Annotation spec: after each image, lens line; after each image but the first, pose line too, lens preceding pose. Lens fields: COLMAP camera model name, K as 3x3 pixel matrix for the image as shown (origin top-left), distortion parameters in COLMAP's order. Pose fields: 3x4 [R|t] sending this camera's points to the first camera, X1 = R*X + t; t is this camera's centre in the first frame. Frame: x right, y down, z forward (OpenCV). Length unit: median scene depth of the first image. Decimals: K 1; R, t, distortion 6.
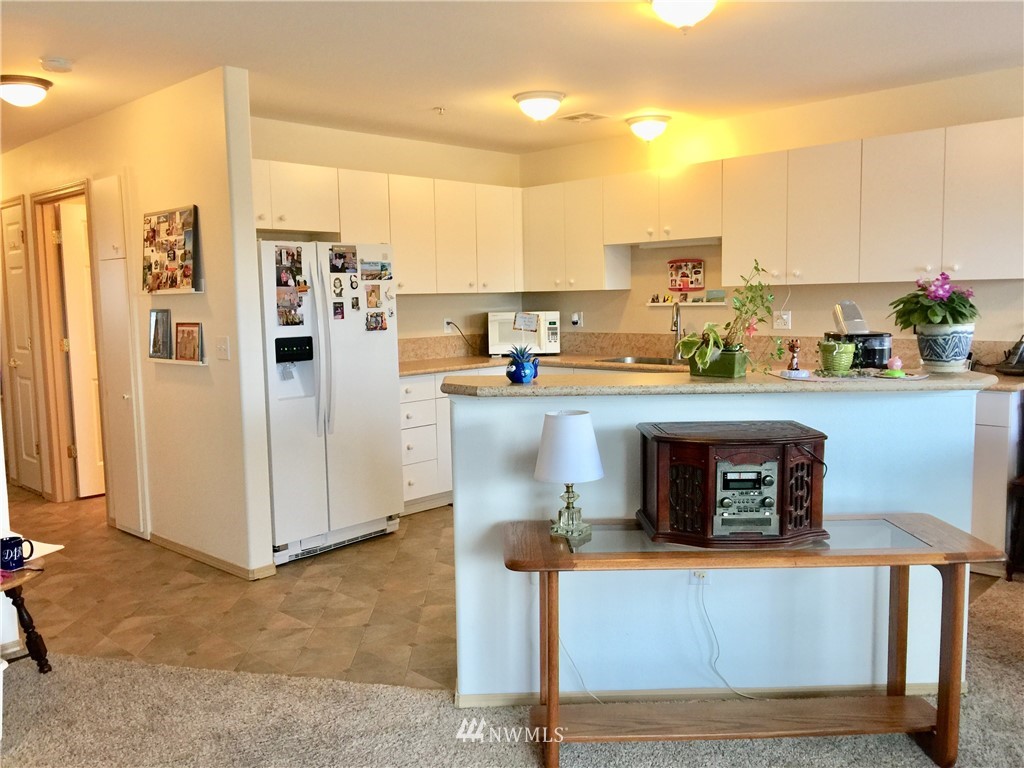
lens RADIAL K [[874.8, 0, 519.9], [0, 874.8, 381.3], [0, 0, 1]] dist [0.060778, -0.068682]
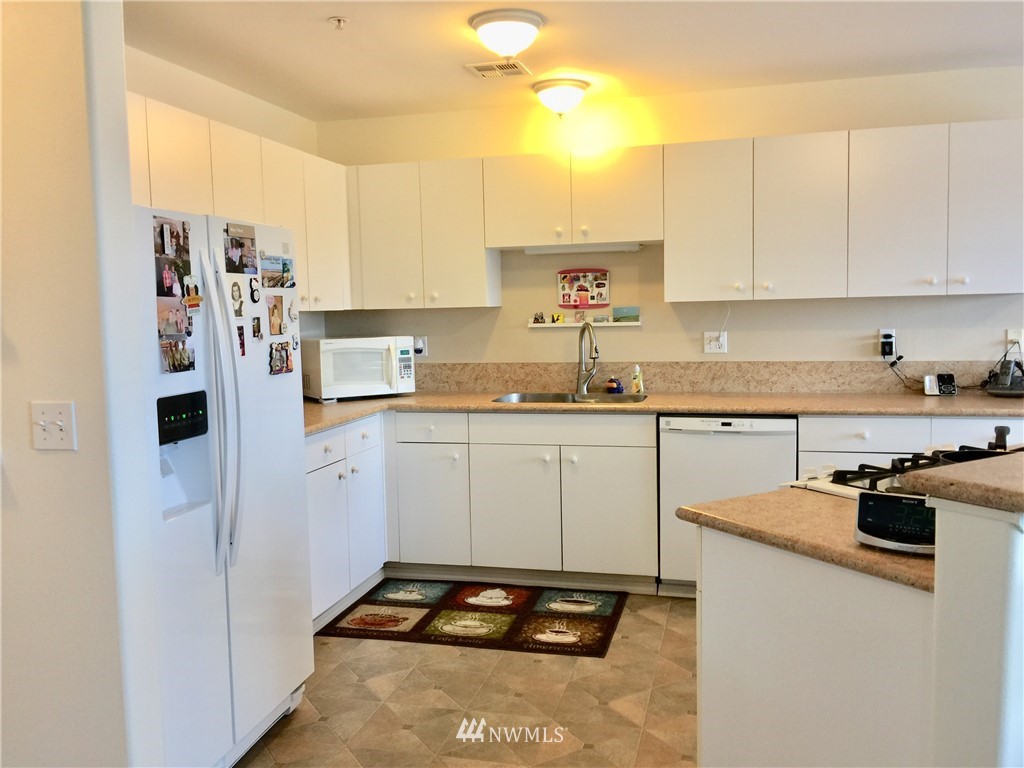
lens RADIAL K [[874.8, 0, 518.5], [0, 874.8, 381.4], [0, 0, 1]] dist [0.060778, -0.068682]
pose [[0.868640, -0.041451, 0.493707, -0.301334], [0.053522, 0.998513, -0.010334, -0.036526], [-0.492545, 0.035401, 0.869567, 0.393063]]
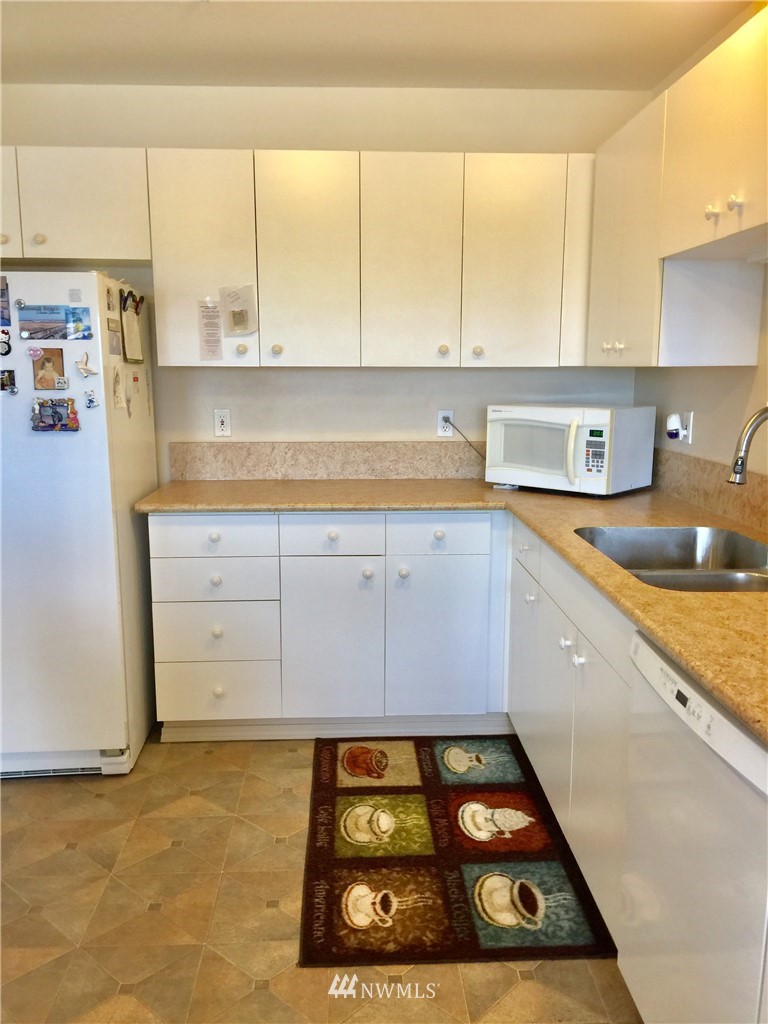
lens RADIAL K [[874.8, 0, 395.7], [0, 874.8, 530.2], [0, 0, 1]] dist [0.060778, -0.068682]
pose [[0.722585, 0.150790, -0.674635, 0.364831], [-0.085144, 0.987902, 0.129614, -0.082916], [0.686018, -0.036216, 0.726683, 0.703405]]
